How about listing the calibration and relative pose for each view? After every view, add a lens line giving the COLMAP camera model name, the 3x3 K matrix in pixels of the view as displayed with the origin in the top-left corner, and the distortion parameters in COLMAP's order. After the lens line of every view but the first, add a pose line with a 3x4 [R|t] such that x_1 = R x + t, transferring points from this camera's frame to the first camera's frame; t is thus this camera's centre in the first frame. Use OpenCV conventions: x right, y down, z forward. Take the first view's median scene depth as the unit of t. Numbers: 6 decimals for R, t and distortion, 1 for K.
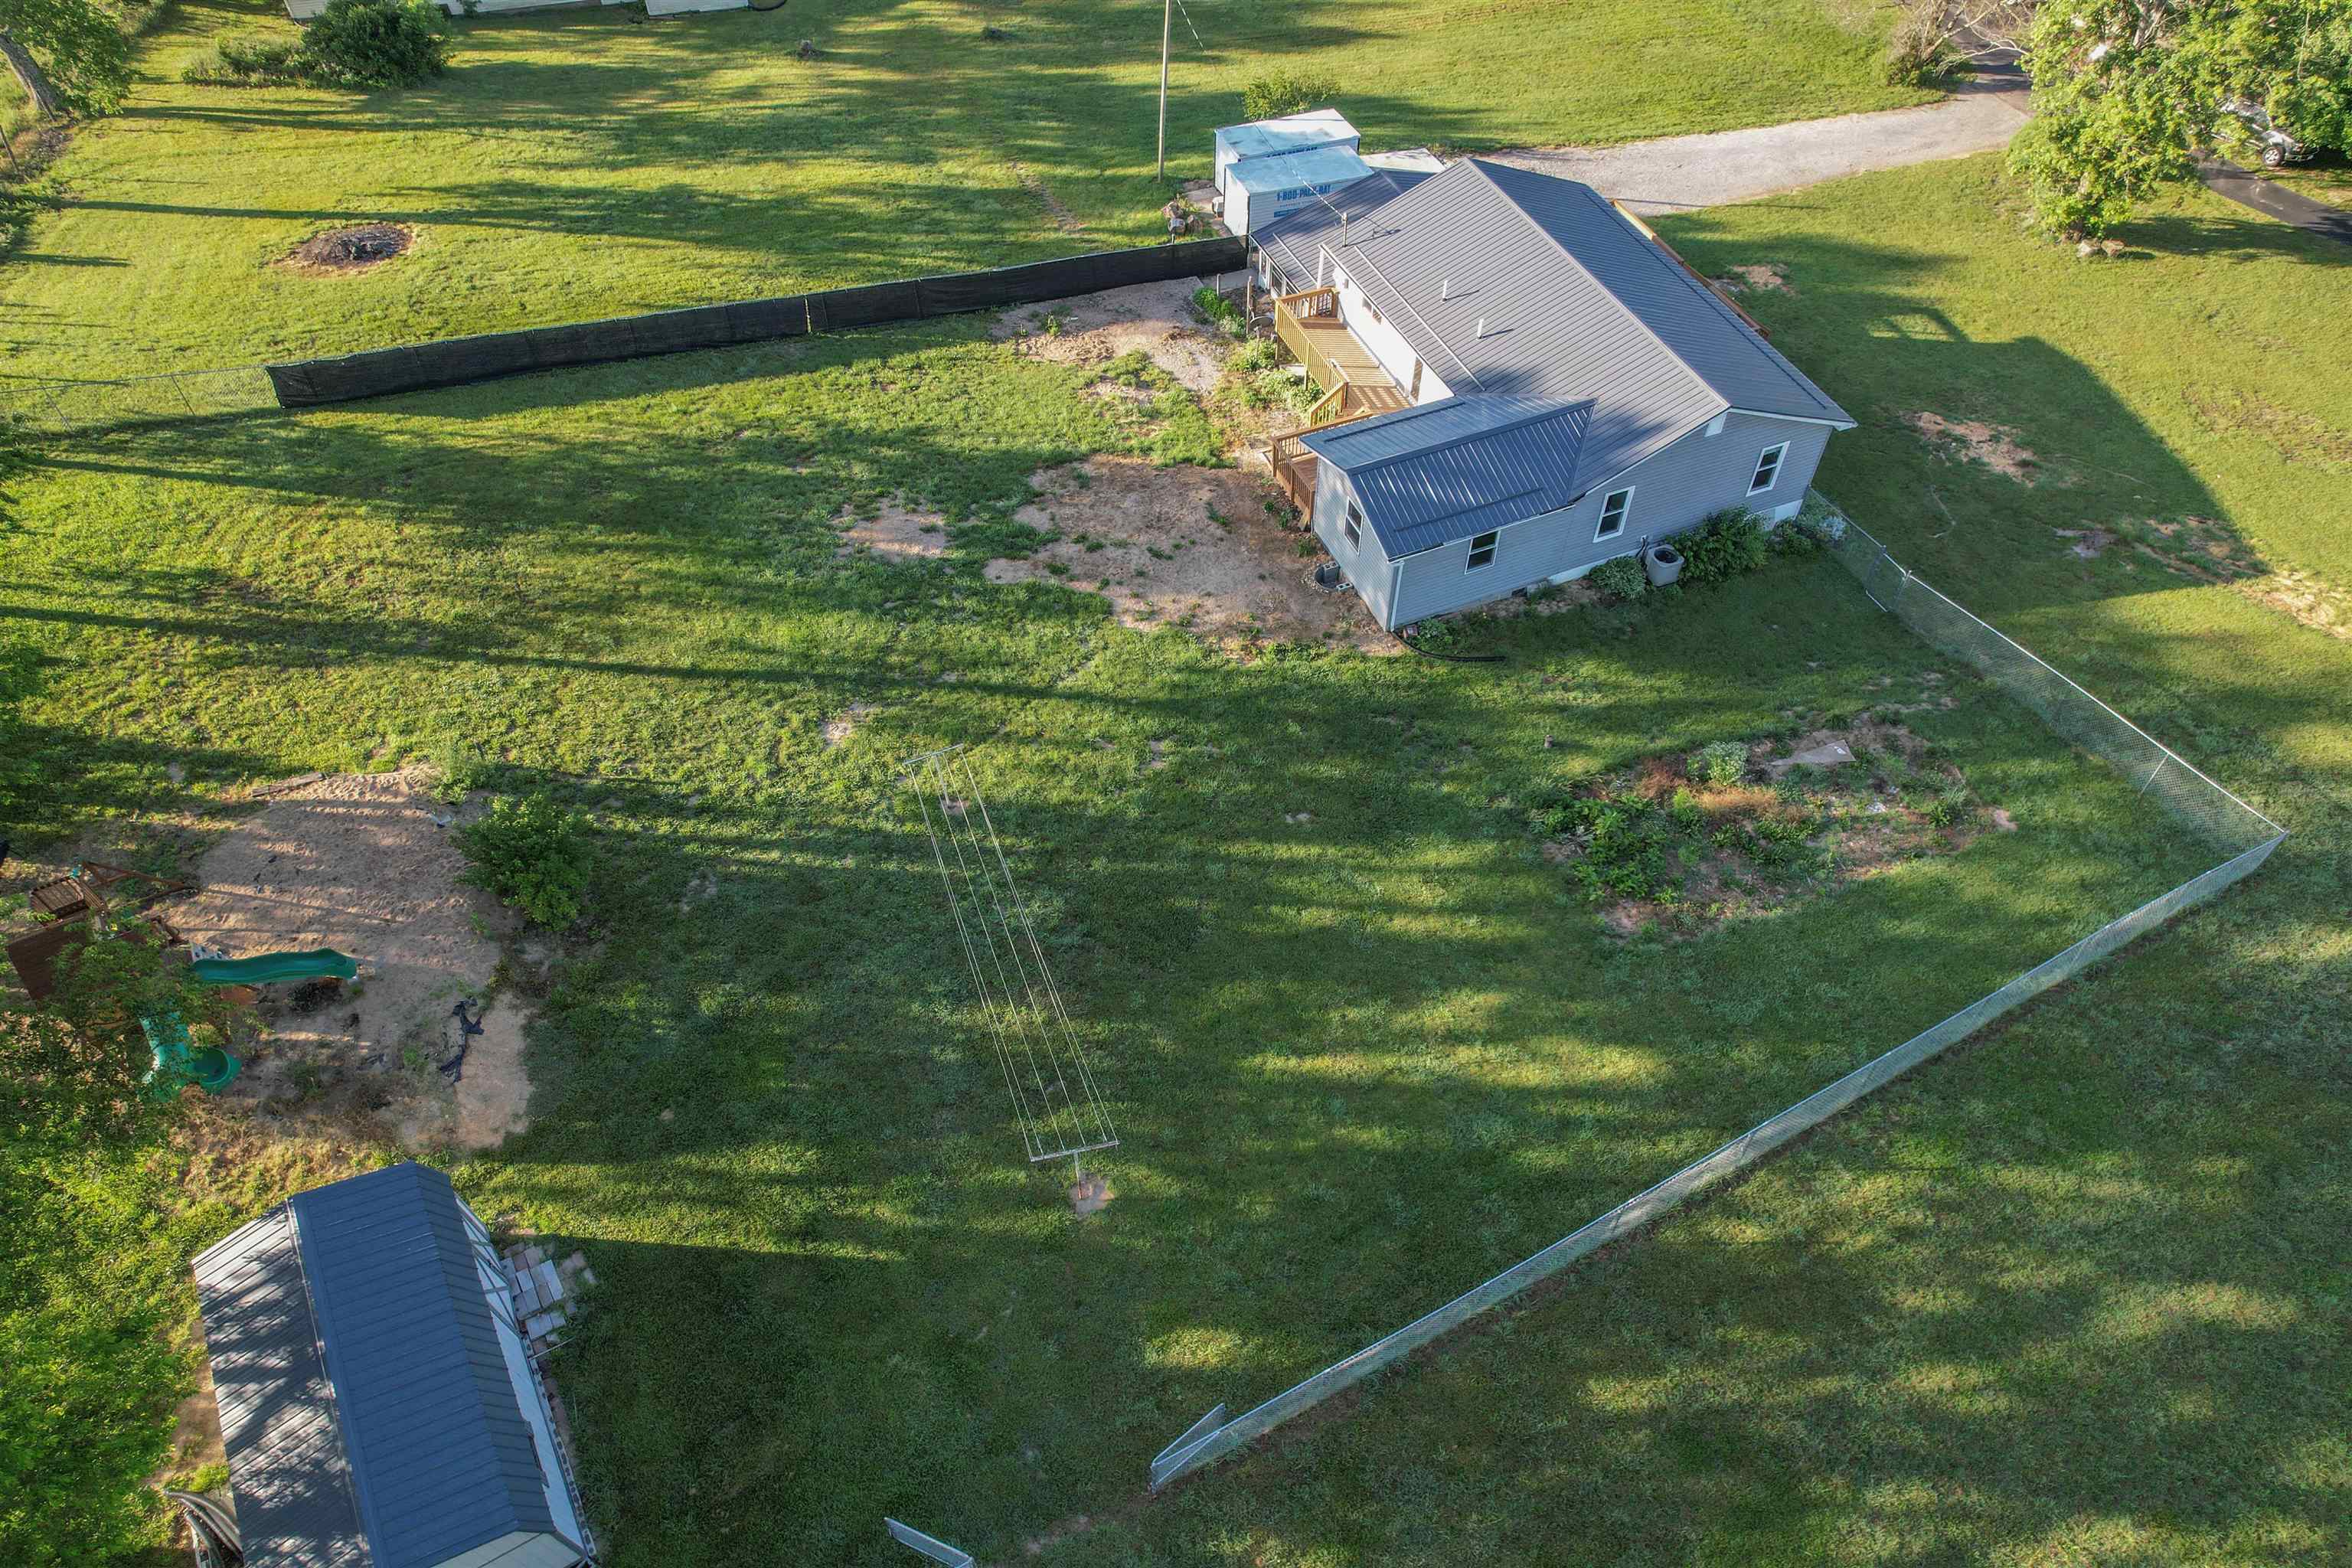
lens RADIAL K [[1507.2, 0, 1165.7], [0, 1507.2, 782.2], [0, 0, 1]] dist [-0.099320, 0.108210]
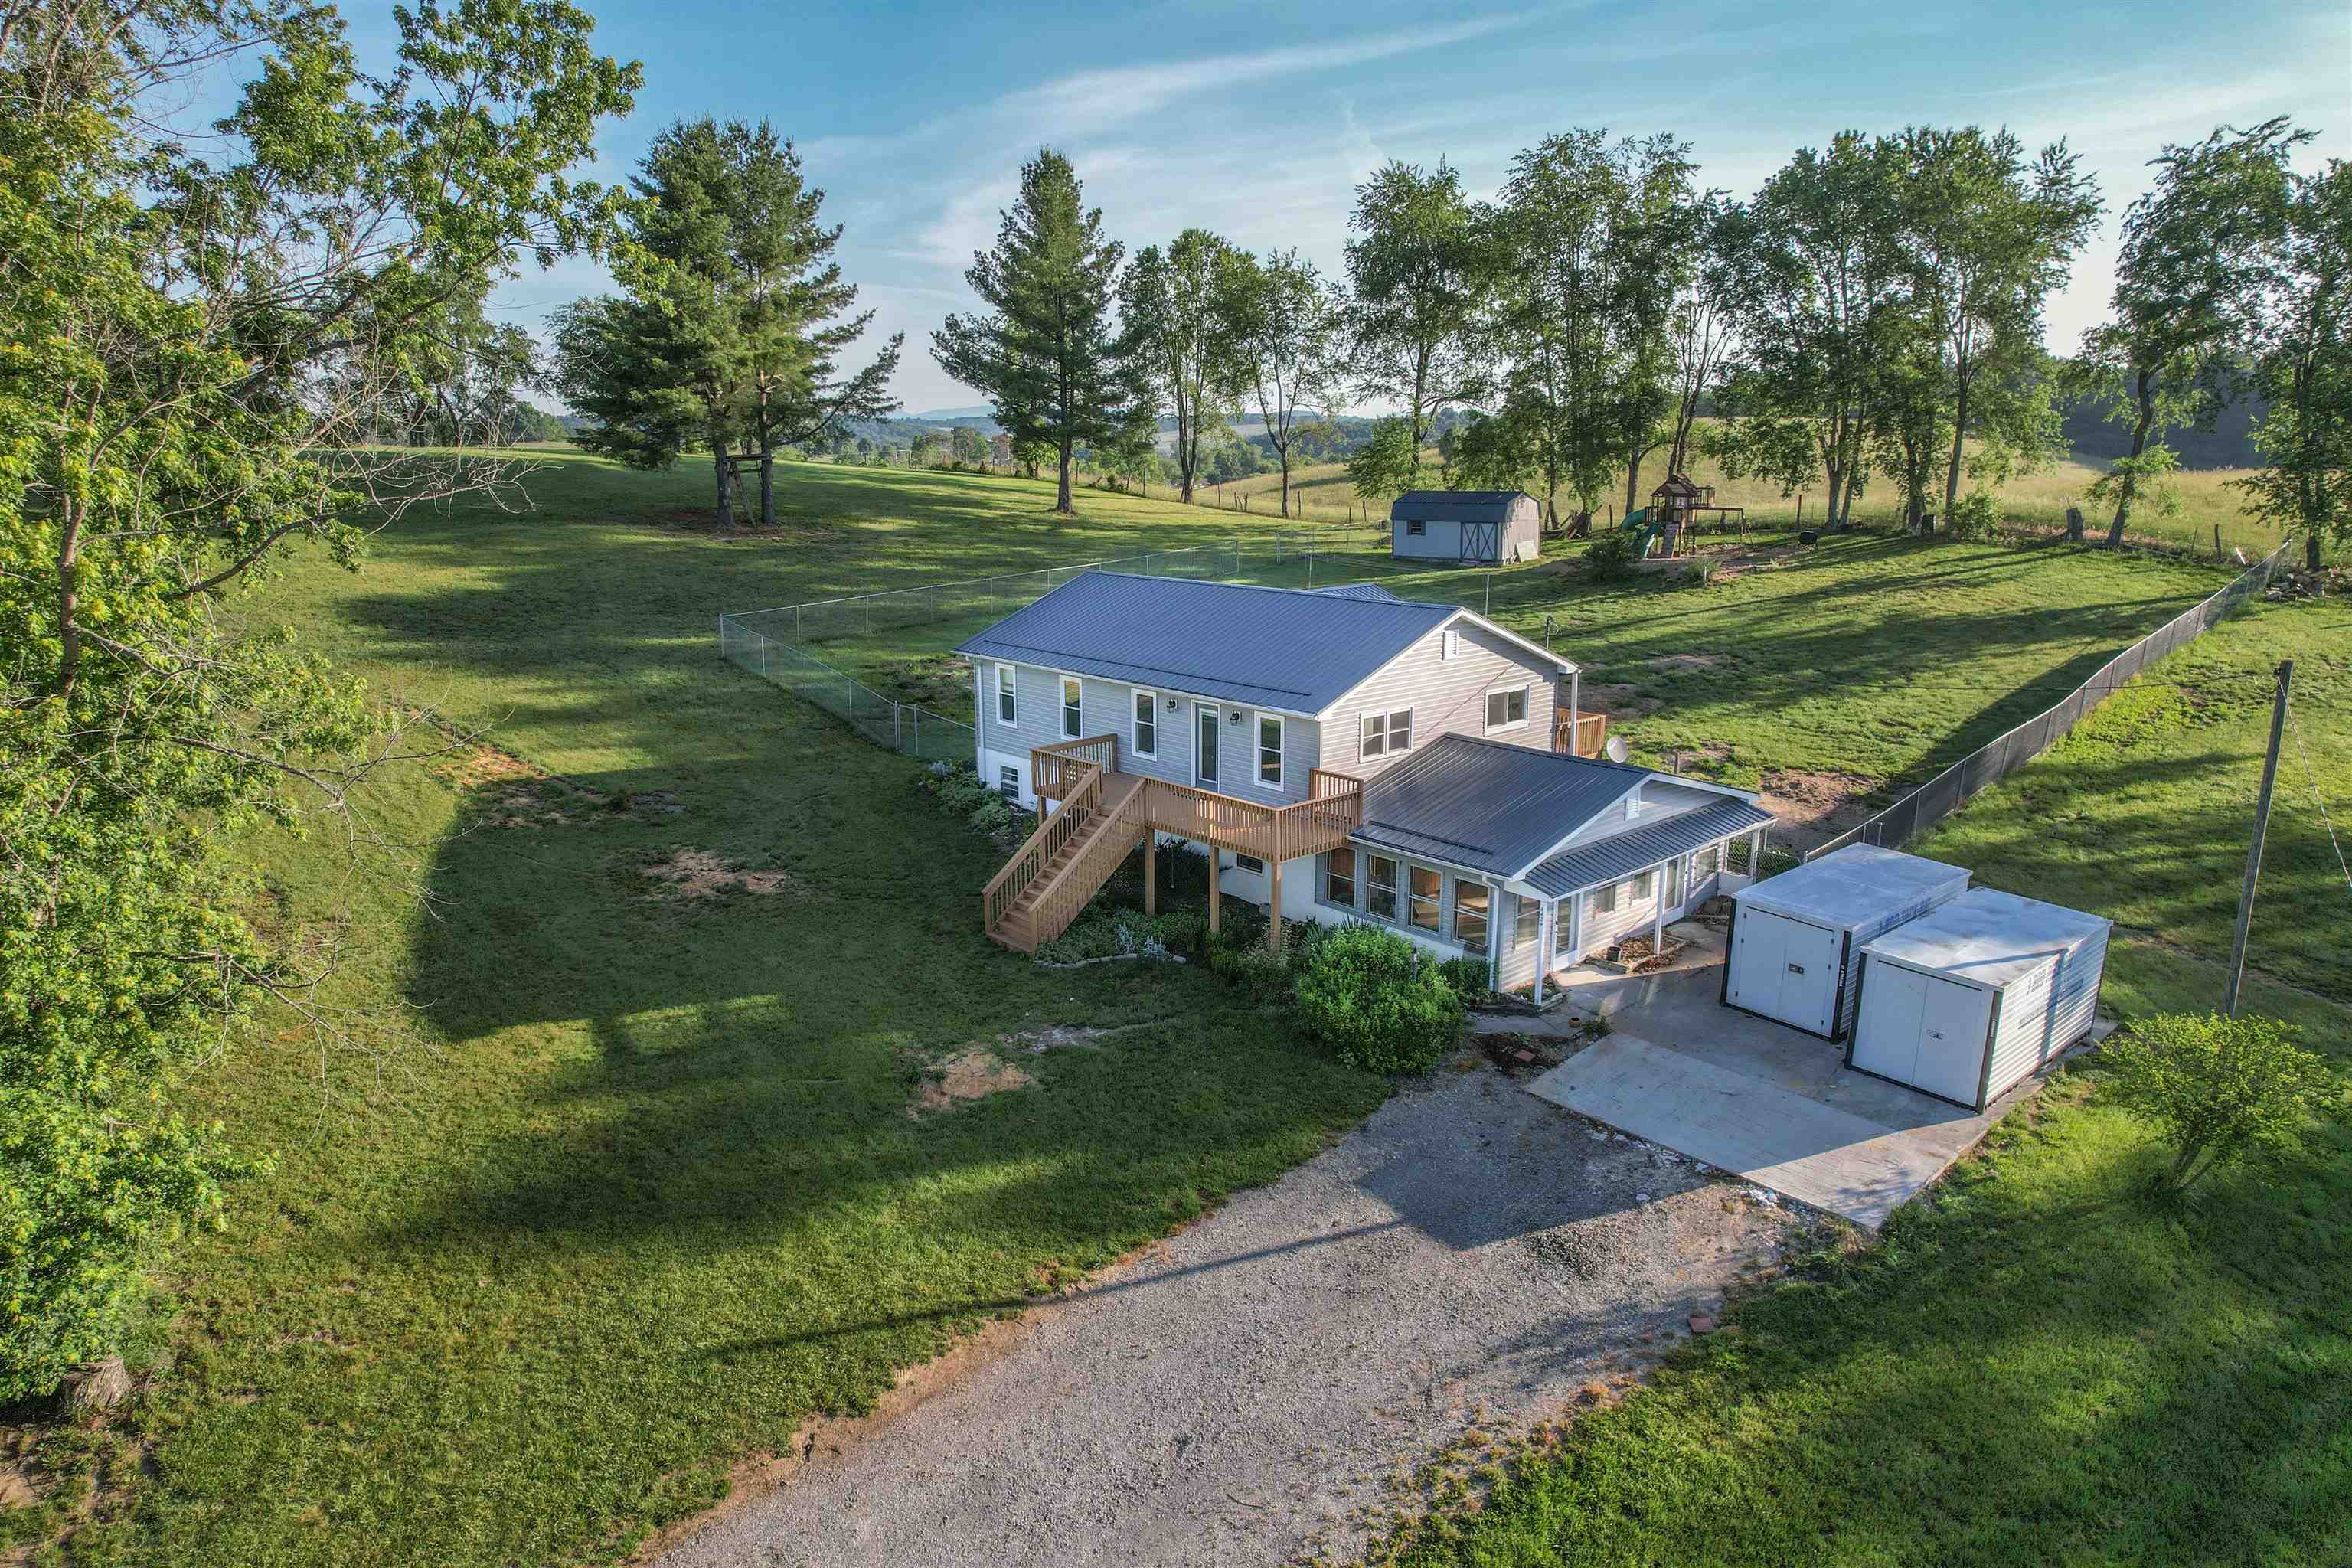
lens RADIAL K [[1501.6, 0, 1183.9], [0, 1501.6, 791.1], [0, 0, 1]] dist [-0.075376, 0.067505]
pose [[-0.942656, 0.083519, -0.323147, 0.725930], [-0.254289, 0.447402, 0.857420, -1.226978], [0.216187, 0.890425, -0.400508, 1.687728]]
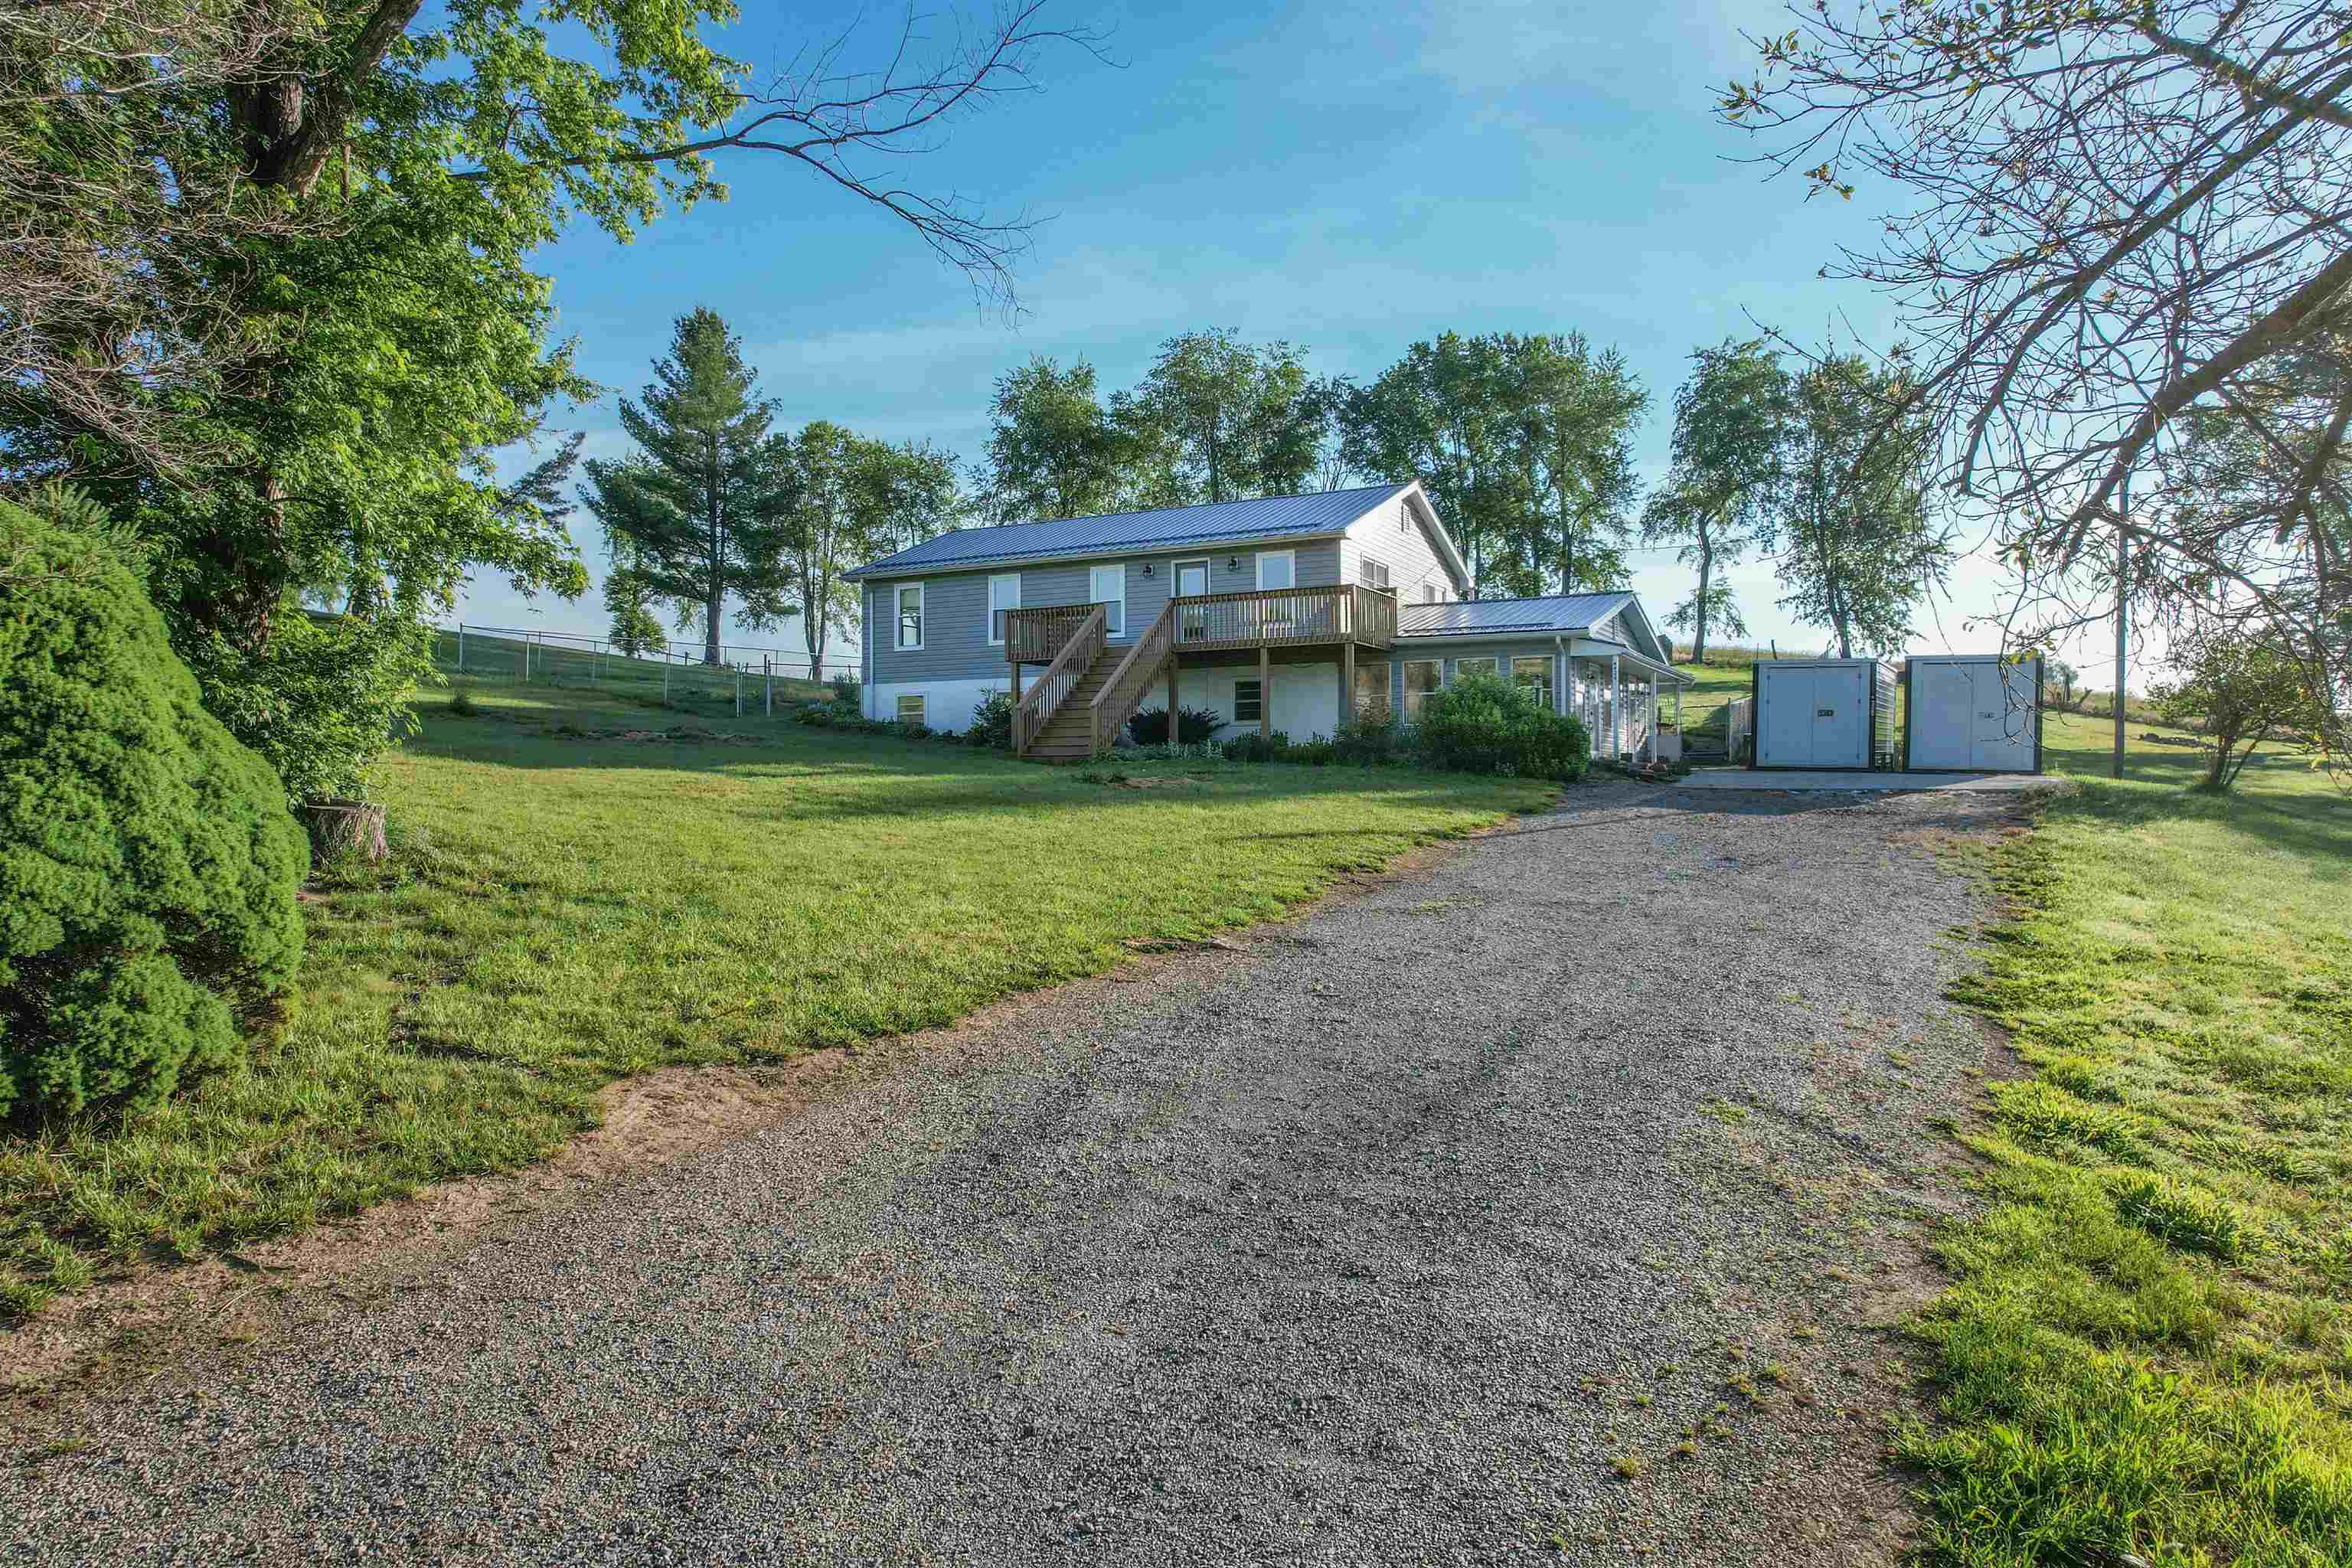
lens RADIAL K [[1509.4, 0, 1183.7], [0, 1509.4, 775.2], [0, 0, 1]] dist [-0.041540, 0.002042]
pose [[-0.762699, -0.001813, -0.646751, 1.015668], [-0.495777, 0.643806, 0.582855, -0.903961], [0.415325, 0.765187, -0.491929, 1.826568]]
